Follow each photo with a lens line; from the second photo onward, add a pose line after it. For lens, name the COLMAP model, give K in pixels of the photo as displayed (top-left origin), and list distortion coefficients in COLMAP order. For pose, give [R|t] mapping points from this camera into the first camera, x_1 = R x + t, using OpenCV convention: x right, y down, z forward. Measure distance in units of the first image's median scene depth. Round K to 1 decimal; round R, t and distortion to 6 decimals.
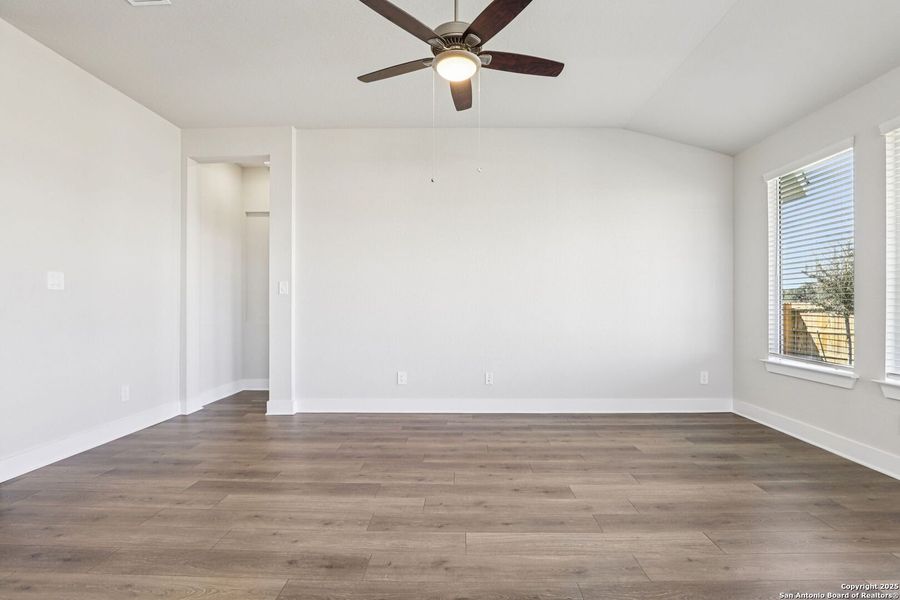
lens RADIAL K [[415.0, 0, 459.6], [0, 415.0, 300.3], [0, 0, 1]] dist [-0.025032, 0.000678]
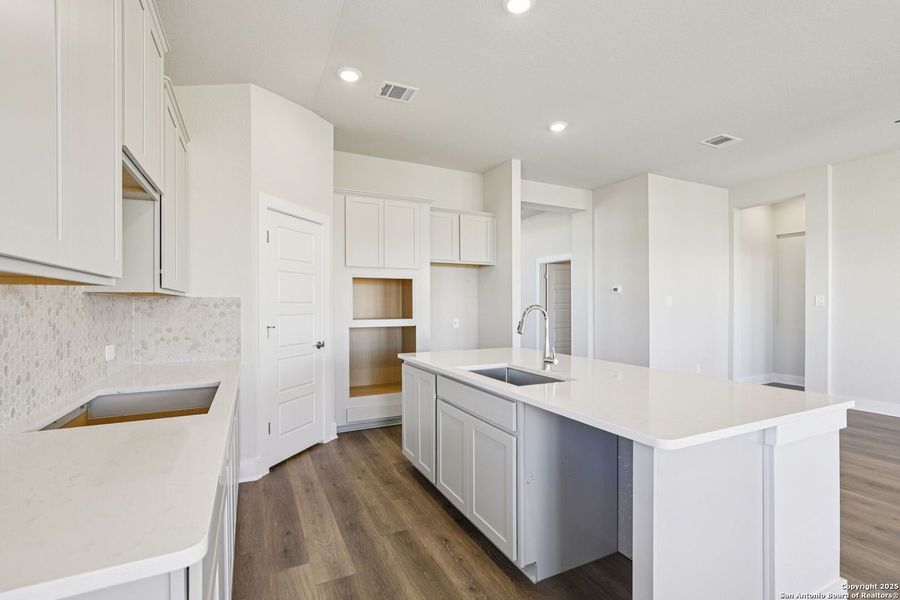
lens RADIAL K [[413.6, 0, 456.6], [0, 413.6, 306.6], [0, 0, 1]] dist [-0.010256, 0.000009]
pose [[0.459517, 0.004561, -0.888157, 0.210395], [0.012406, 0.999856, 0.011553, -0.056285], [0.888082, -0.016328, 0.459394, -0.689221]]
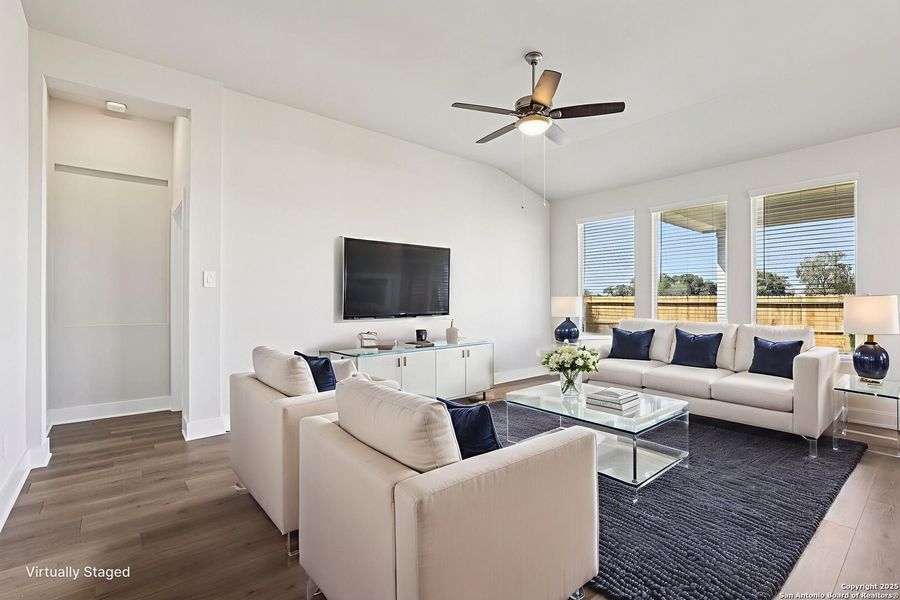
lens RADIAL K [[417.4, 0, 450.0], [0, 417.4, 300.0], [0, 0, 1]] dist [-0.023008, 0.000052]
pose [[0.760635, 0.005891, 0.649153, -0.825242], [-0.010083, 0.999945, 0.002740, 0.003840], [-0.649101, -0.008630, 0.760653, 0.112416]]
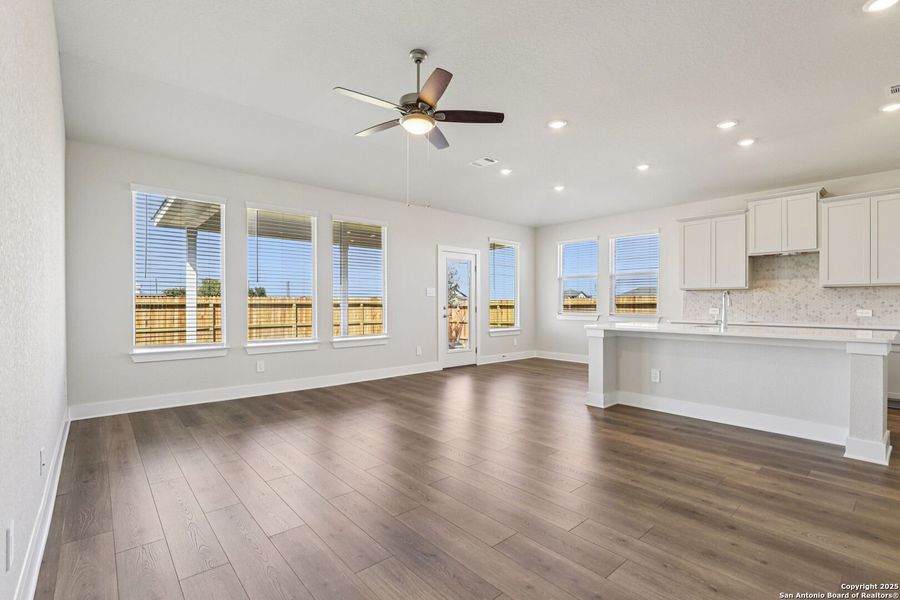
lens RADIAL K [[413.6, 0, 456.6], [0, 413.6, 306.6], [0, 0, 1]] dist [-0.010256, 0.000009]
pose [[-0.679243, -0.005215, 0.733895, -0.805678], [-0.009811, 0.999950, -0.001975, 0.018711], [-0.733848, -0.008542, -0.679260, 1.373753]]
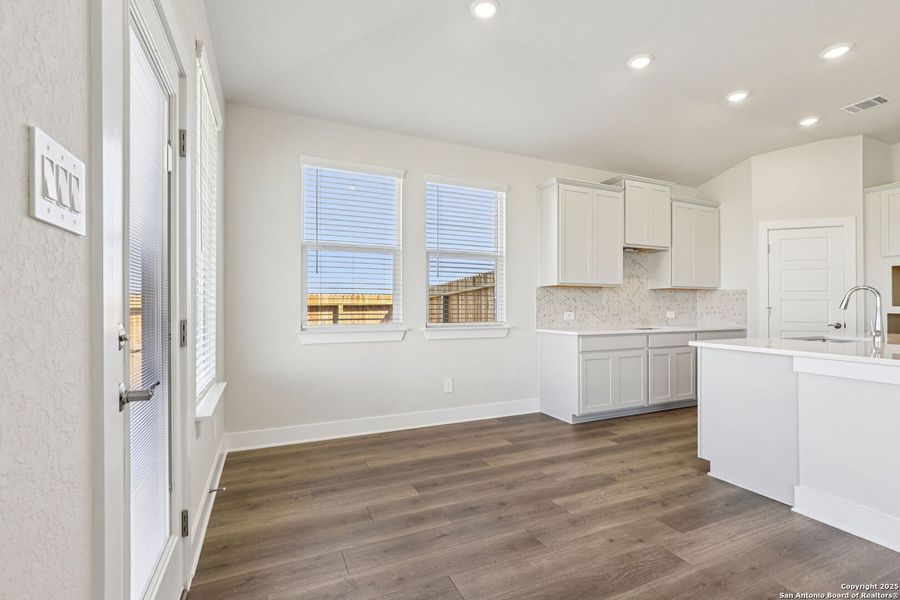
lens RADIAL K [[413.6, 0, 456.6], [0, 413.6, 306.6], [0, 0, 1]] dist [-0.010256, 0.000009]
pose [[-0.900248, 0.001839, -0.435375, 0.825493], [0.006979, 0.999924, -0.010207, 0.003461], [0.435323, -0.012228, -0.900192, 0.248970]]
